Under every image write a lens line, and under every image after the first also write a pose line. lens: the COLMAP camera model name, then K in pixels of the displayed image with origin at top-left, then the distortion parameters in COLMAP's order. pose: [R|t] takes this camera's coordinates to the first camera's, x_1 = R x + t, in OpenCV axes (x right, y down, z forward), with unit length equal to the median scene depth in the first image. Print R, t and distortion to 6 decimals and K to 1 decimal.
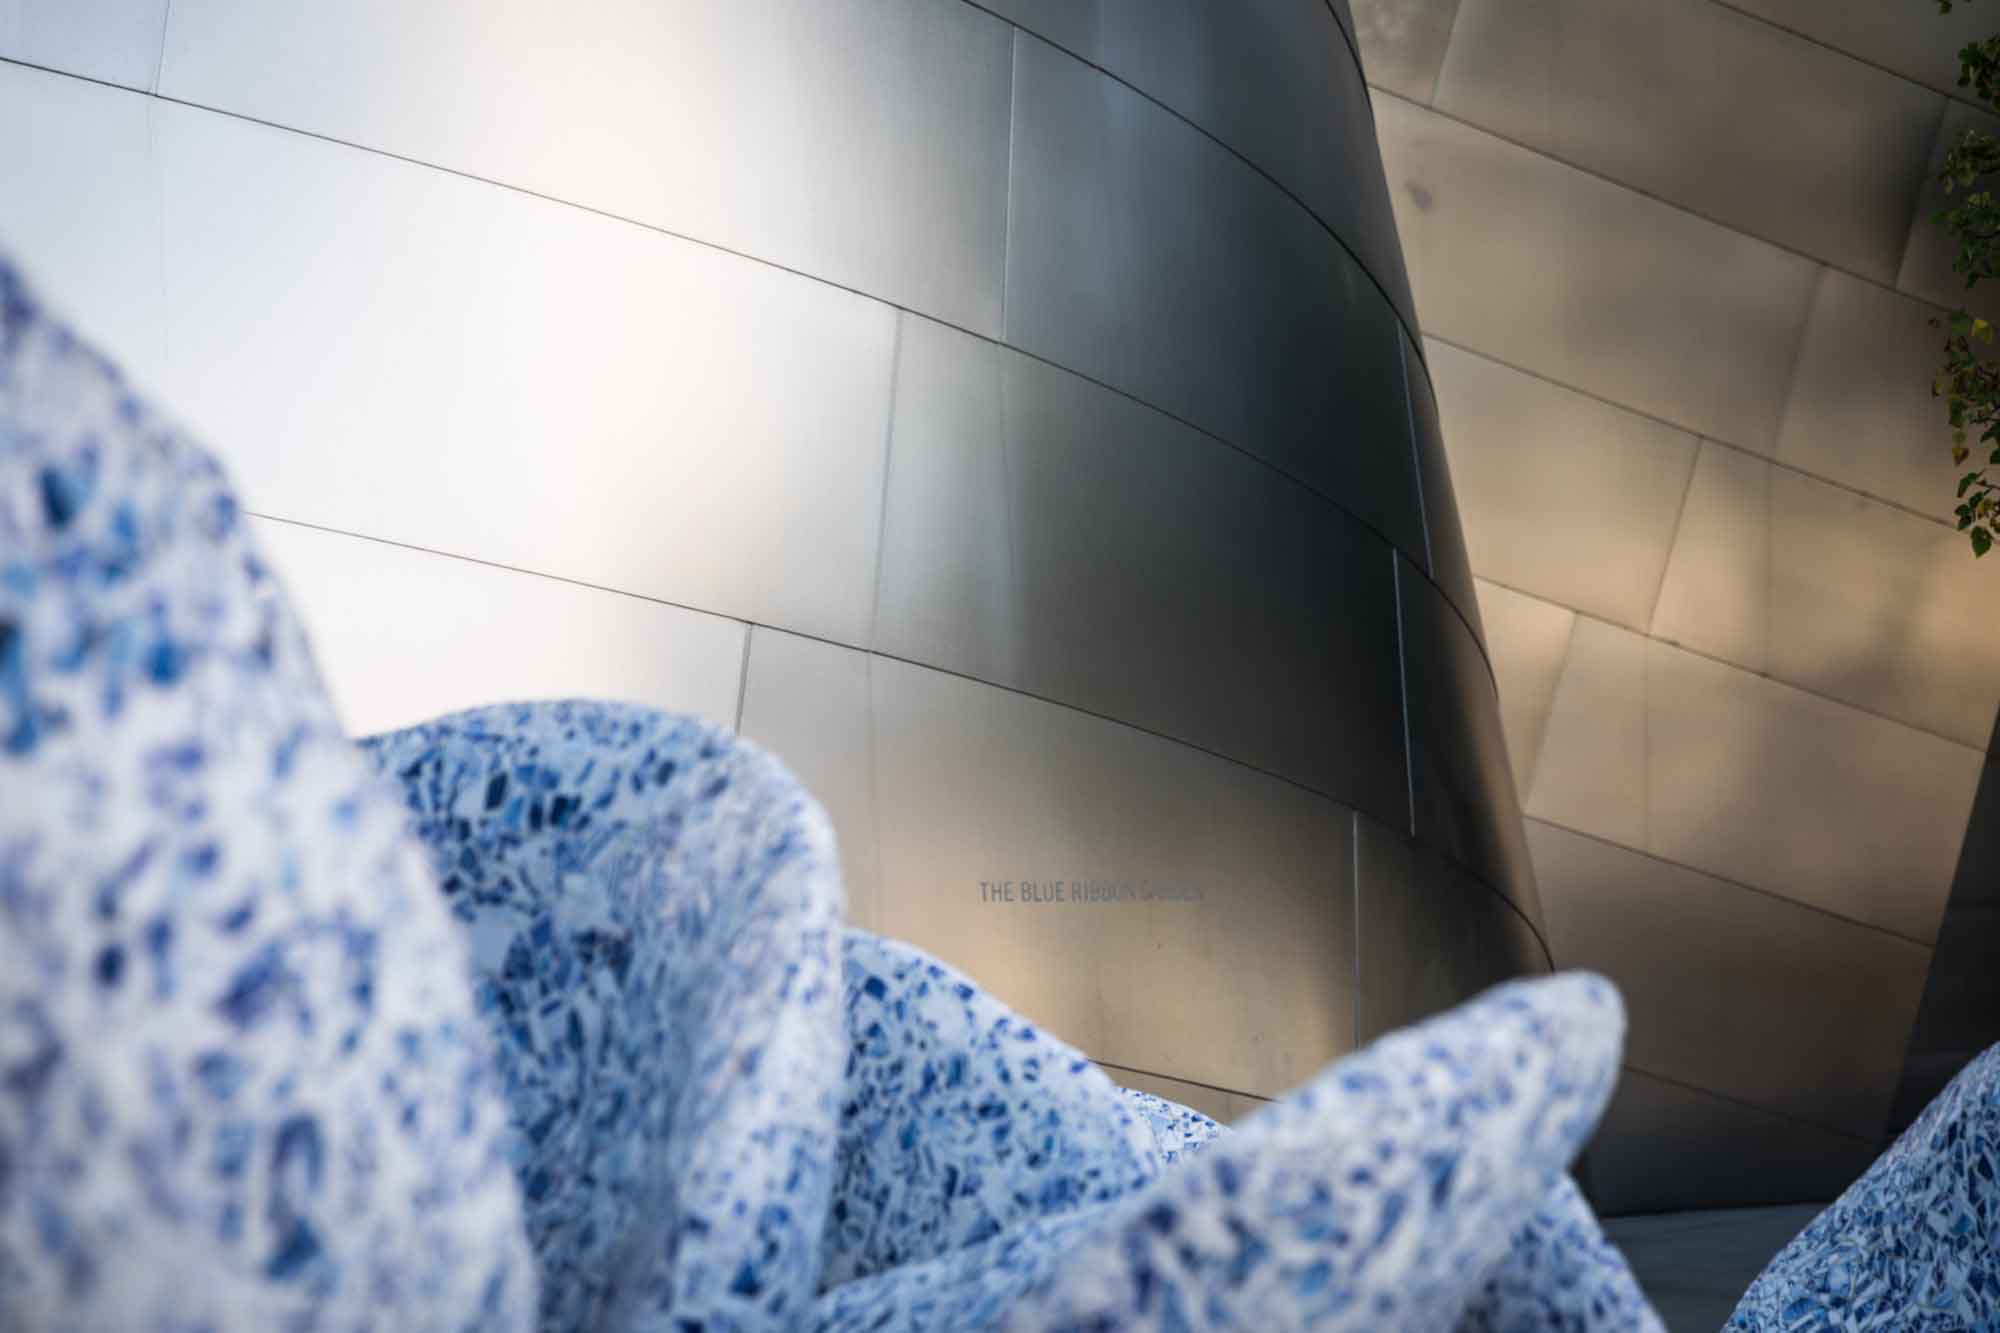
lens RADIAL K [[3784.4, 0, 998.9], [0, 3784.4, 664.7], [0, 0, 1]] dist [-0.004761, 0.000000]
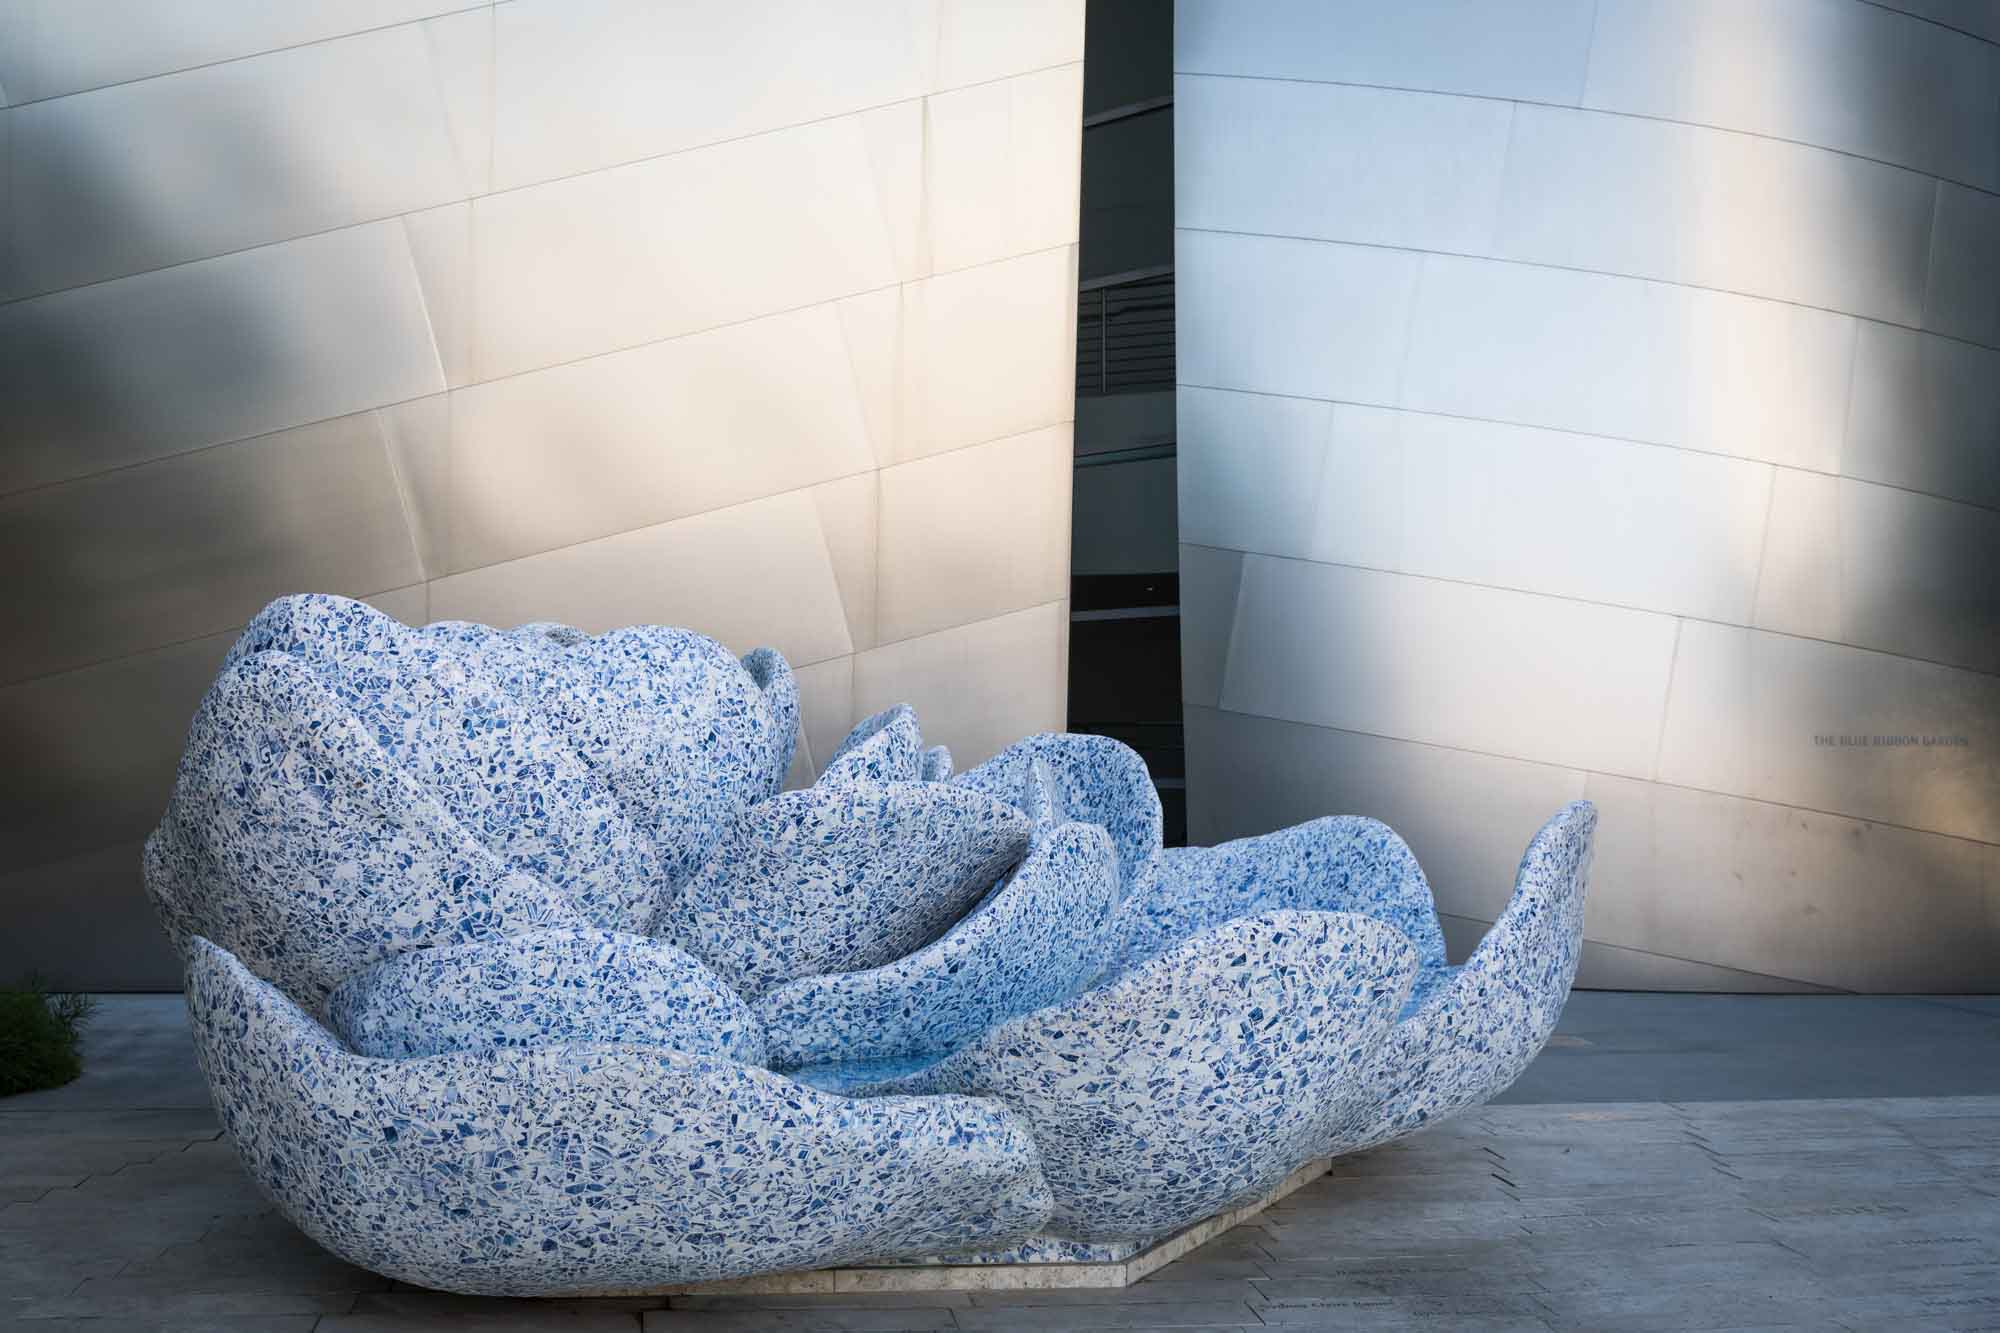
lens RADIAL K [[2011.8, 0, 998.1], [0, 2011.8, 667.2], [0, 0, 1]] dist [0.018604, 0.000000]
pose [[0.767611, 0.002799, -0.640909, 1.503842], [0.022032, 0.999284, 0.030751, -0.105304], [0.640537, -0.037725, 0.767000, -0.643730]]
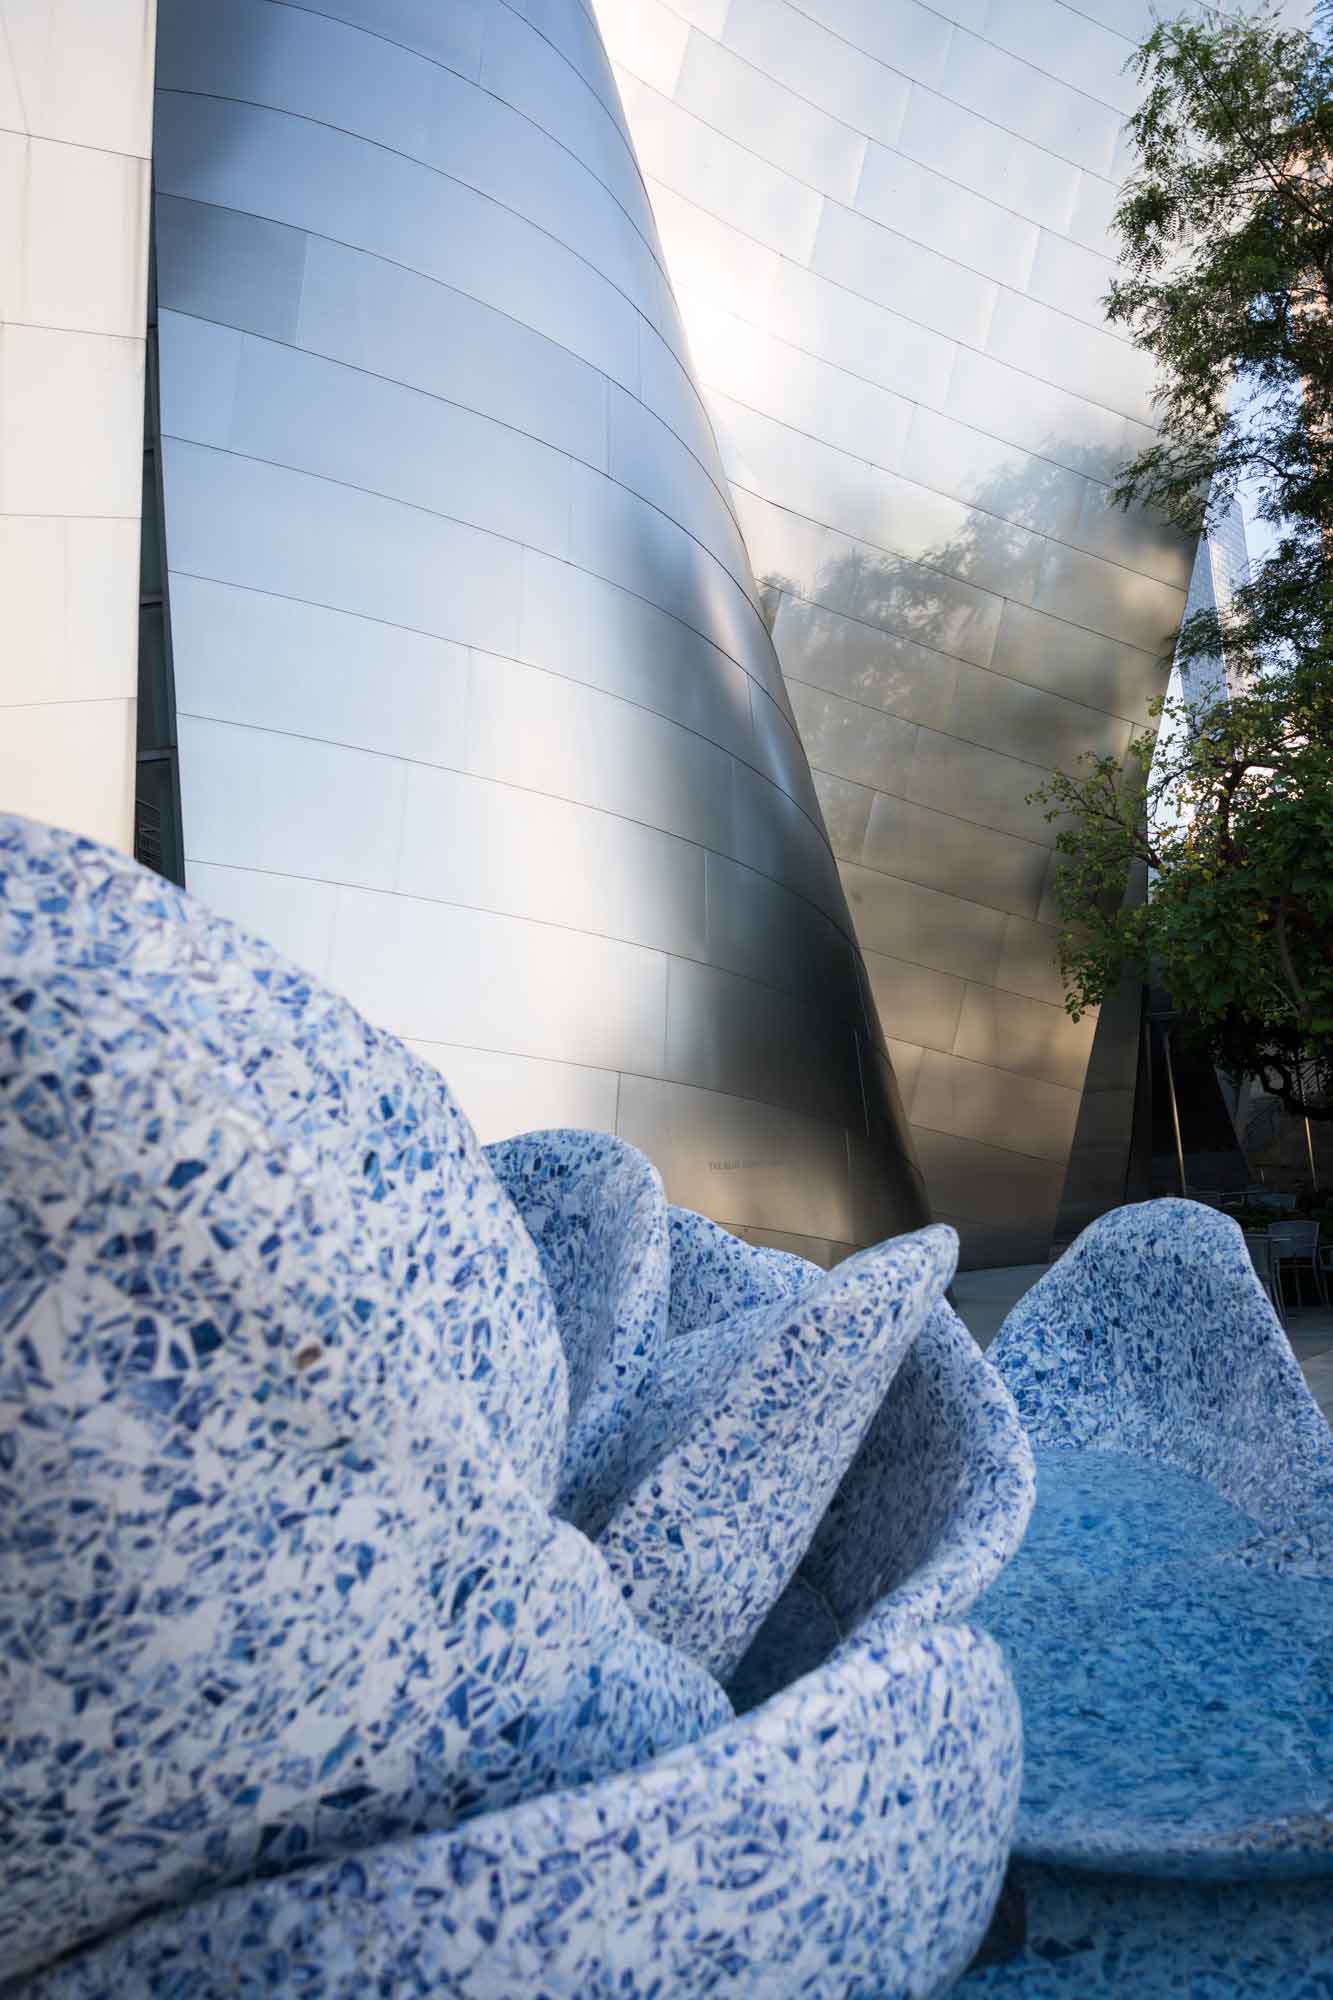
lens RADIAL K [[1392.3, 0, 633.2], [0, 1392.3, 1010.8], [0, 0, 1]] dist [0.011445, -0.005995]
pose [[0.997219, -0.053421, -0.051970, -0.005553], [0.051052, 0.997640, -0.045904, -0.030607], [0.054299, 0.043123, 0.997593, -0.010504]]
